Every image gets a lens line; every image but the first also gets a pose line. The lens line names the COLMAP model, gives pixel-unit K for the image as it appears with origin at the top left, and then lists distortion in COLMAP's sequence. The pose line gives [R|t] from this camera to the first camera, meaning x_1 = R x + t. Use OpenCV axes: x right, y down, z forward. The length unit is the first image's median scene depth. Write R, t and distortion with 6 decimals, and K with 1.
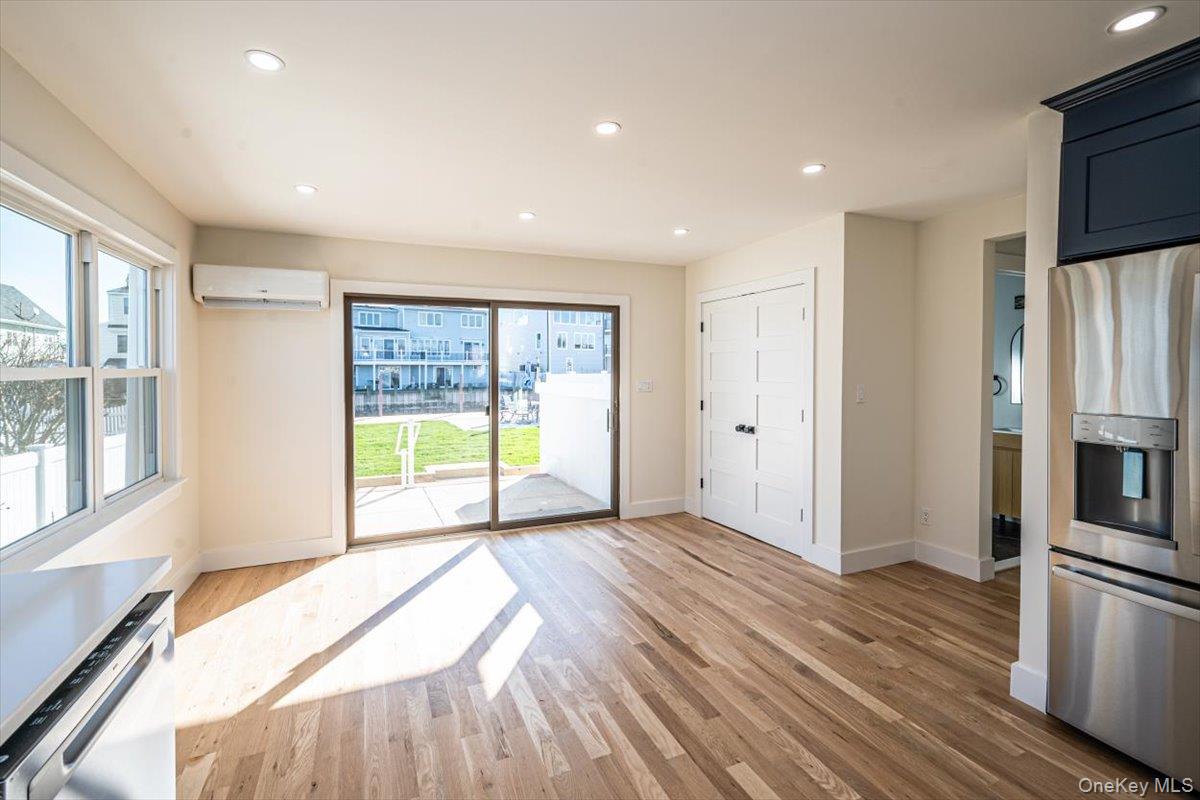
lens RADIAL K [[516.1, 0, 583.3], [0, 516.1, 379.2], [0, 0, 1]] dist [0.000008, -0.000280]
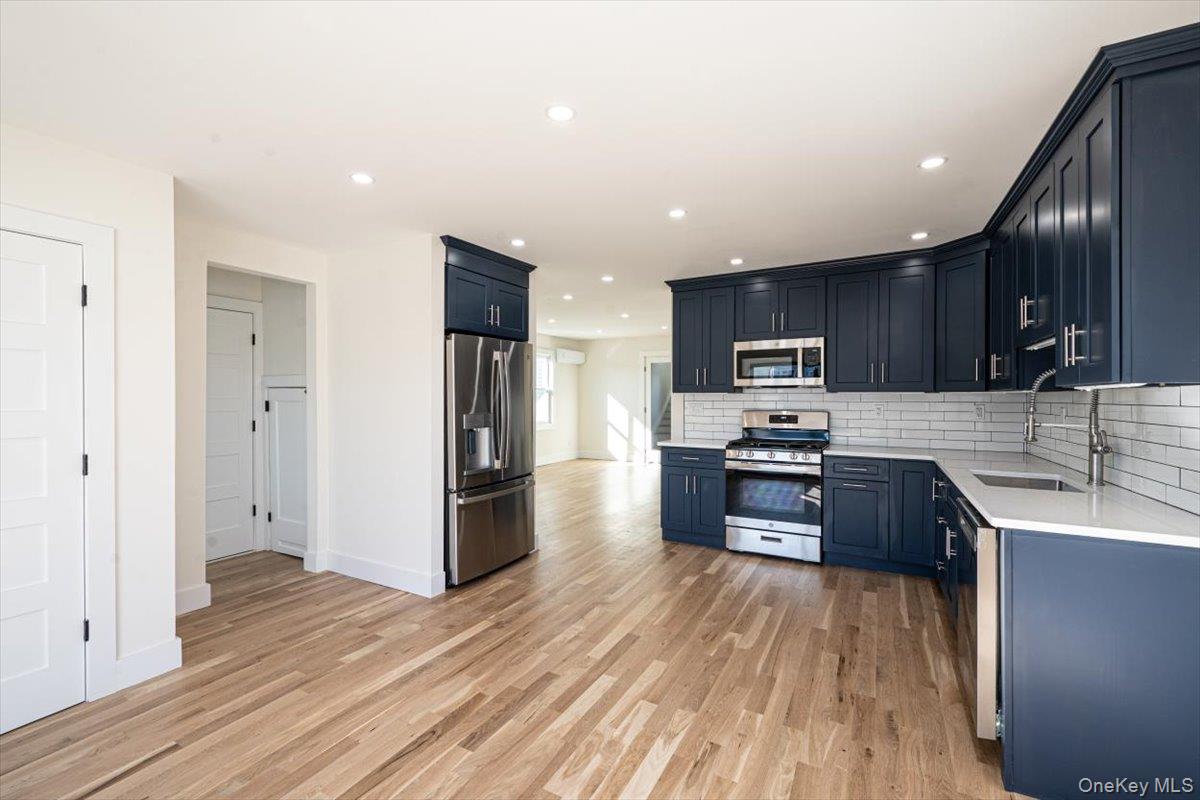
lens RADIAL K [[498.0, 0, 600.0], [0, 498.0, 400.0], [0, 0, 1]] dist [-0.001883, -0.000234]
pose [[-0.611331, -0.002101, 0.791372, -0.494678], [0.017632, 0.999712, 0.016274, -0.005769], [-0.791178, 0.023902, -0.611118, 1.076983]]
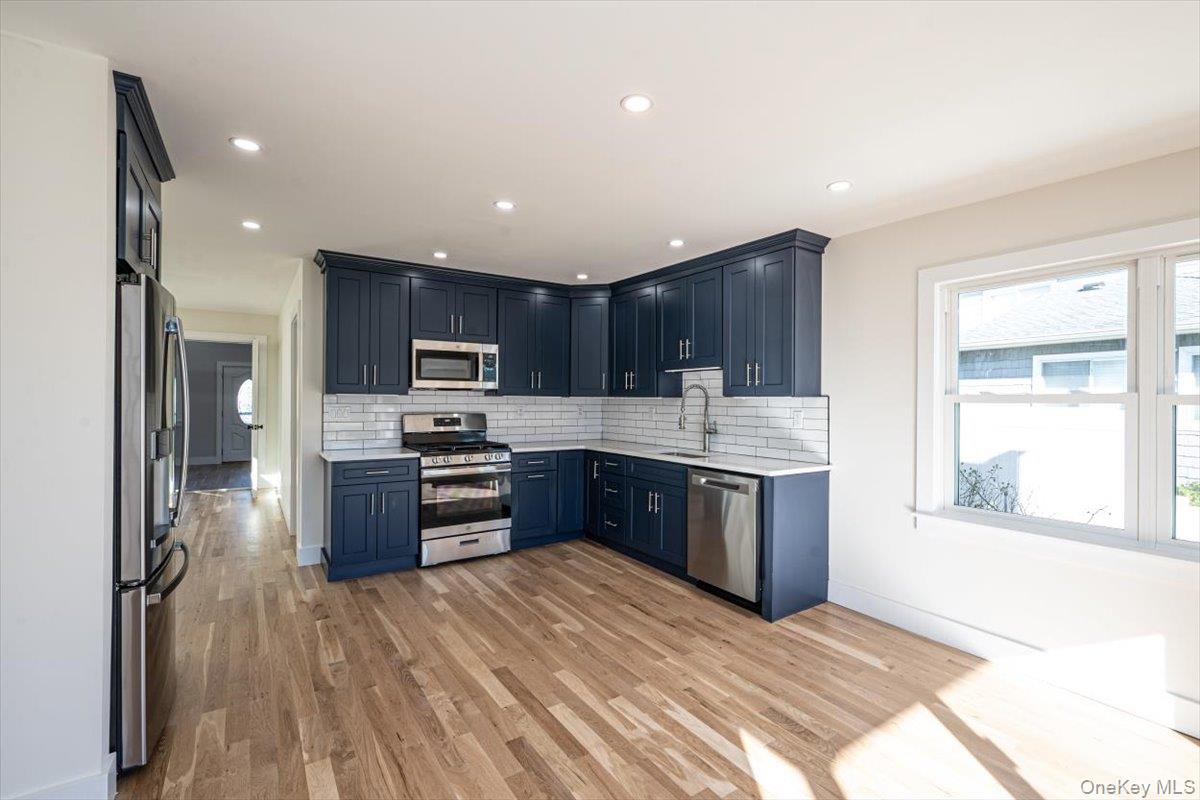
lens RADIAL K [[525.0, 0, 597.3], [0, 525.0, 399.8], [0, 0, 1]] dist [0.000196, 0.000010]
pose [[-0.982969, -0.005608, -0.183686, 0.189456], [-0.009332, 0.999768, 0.019416, -0.014582], [0.183534, 0.020800, -0.982793, 1.340481]]
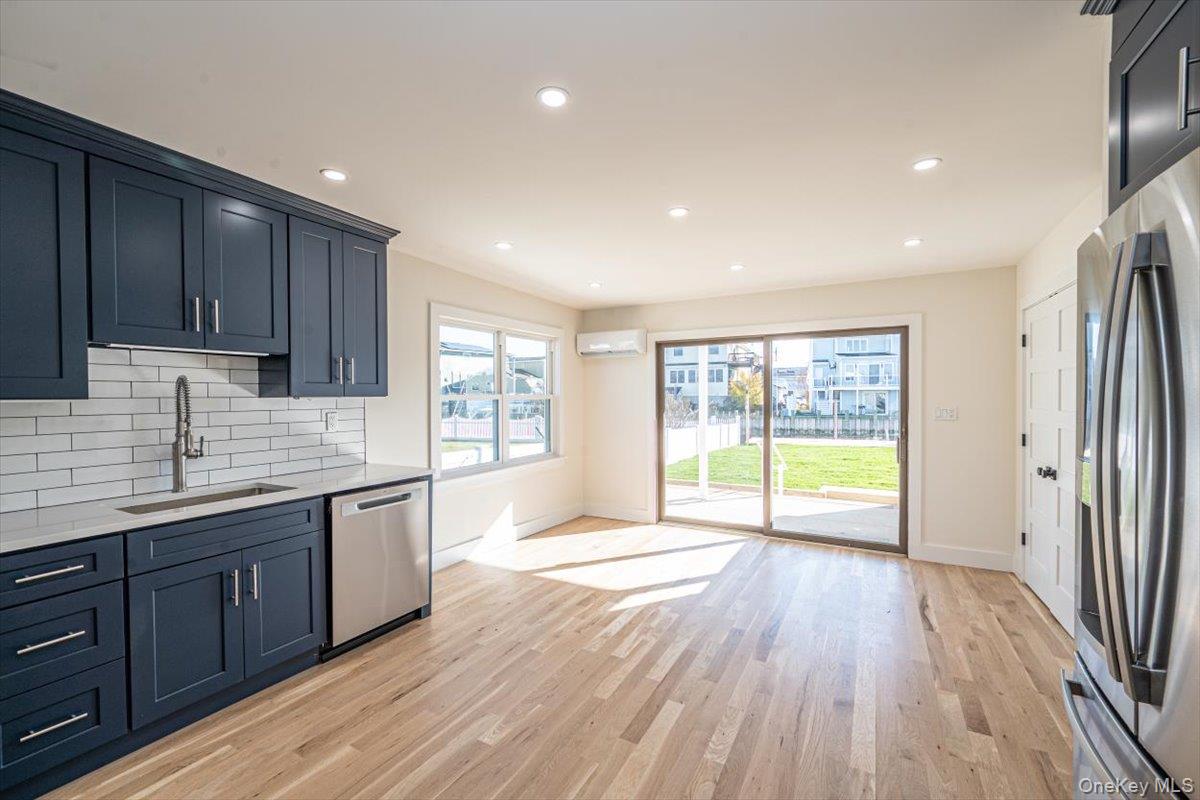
lens RADIAL K [[494.8, 0, 608.8], [0, 494.8, 403.5], [0, 0, 1]] dist [-0.001365, -0.000185]
pose [[0.626352, 0.011606, -0.779454, 0.669241], [-0.012293, 0.999912, 0.005010, -0.001315], [0.779443, 0.006443, 0.626440, 0.053181]]
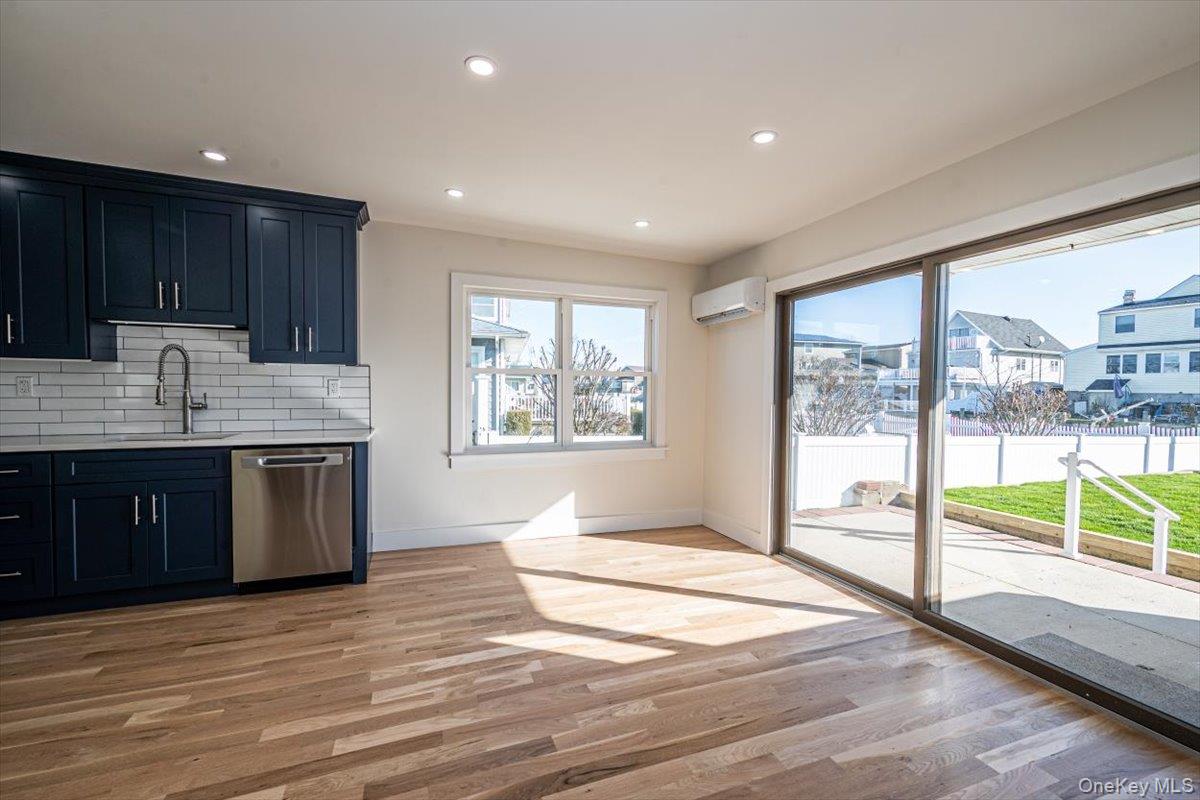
lens RADIAL K [[494.8, 0, 608.8], [0, 494.8, 403.5], [0, 0, 1]] dist [-0.001365, -0.000185]
pose [[-0.027854, 0.031616, -0.999112, 0.636820], [-0.029595, 0.999035, 0.032439, 0.028277], [0.999174, 0.030472, -0.026891, 0.909111]]
